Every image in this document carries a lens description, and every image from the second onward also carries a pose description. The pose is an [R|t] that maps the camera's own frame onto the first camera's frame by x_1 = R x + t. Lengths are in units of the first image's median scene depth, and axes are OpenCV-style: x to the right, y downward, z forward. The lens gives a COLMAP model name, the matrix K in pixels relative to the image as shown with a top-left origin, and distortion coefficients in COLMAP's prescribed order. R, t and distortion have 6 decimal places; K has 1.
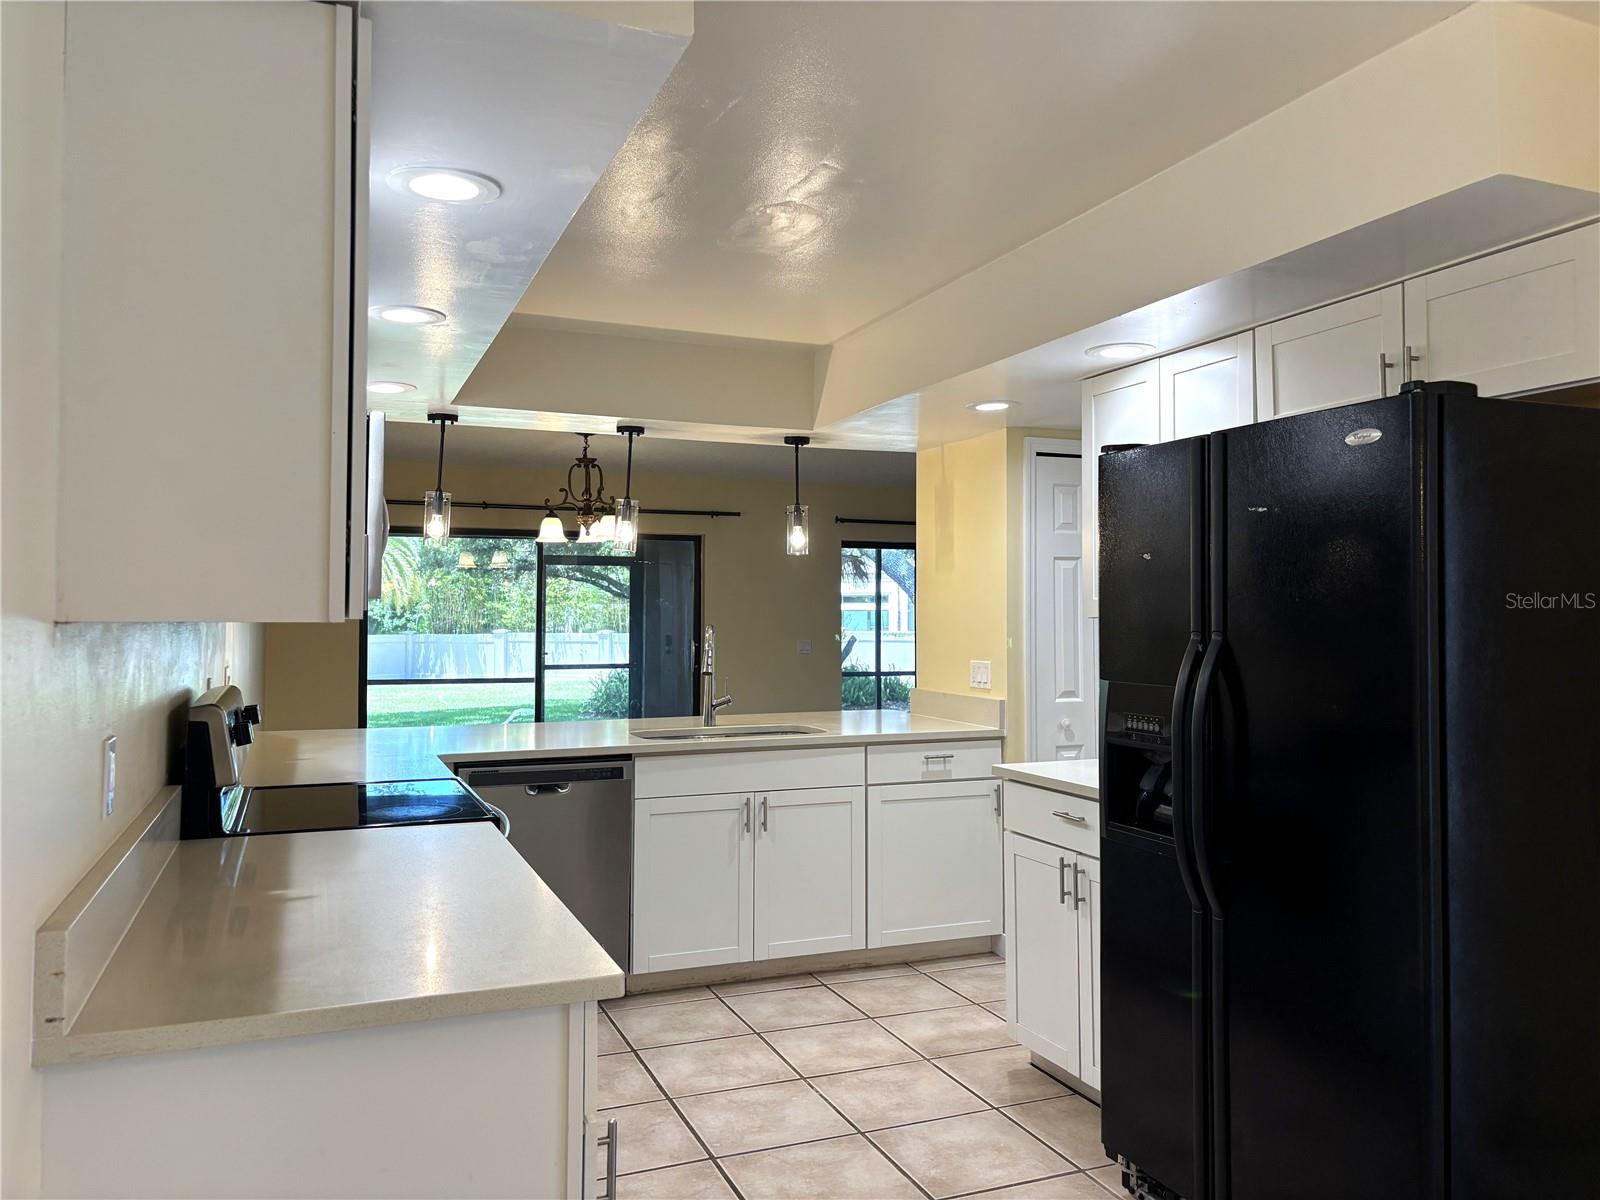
lens RADIAL K [[1217.3, 0, 823.9], [0, 1217.3, 596.4], [0, 0, 1]] dist [0.084489, -0.093953]
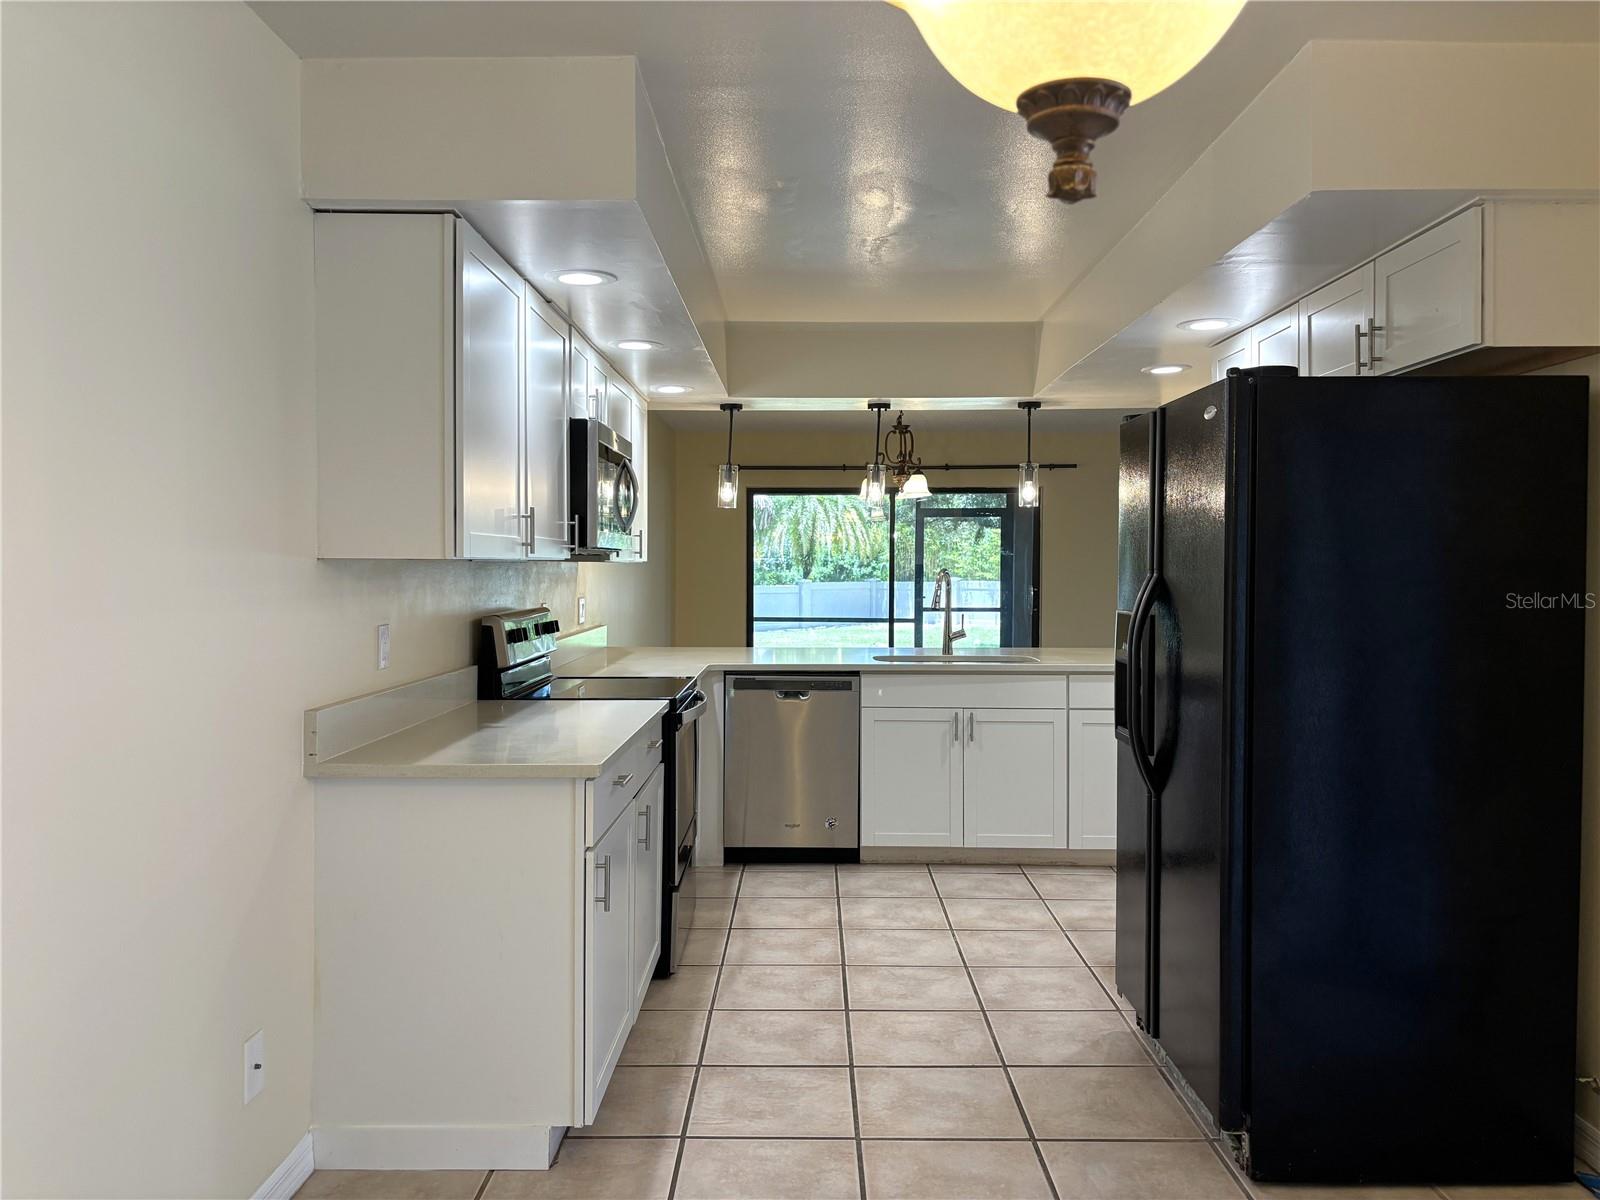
lens RADIAL K [[1217.3, 0, 823.9], [0, 1217.3, 596.4], [0, 0, 1]] dist [0.084489, -0.093953]
pose [[0.925259, 0.010692, -0.379186, 0.280401], [0.004888, 0.999184, 0.040101, 0.002806], [0.379305, -0.038957, 0.924451, -0.157029]]
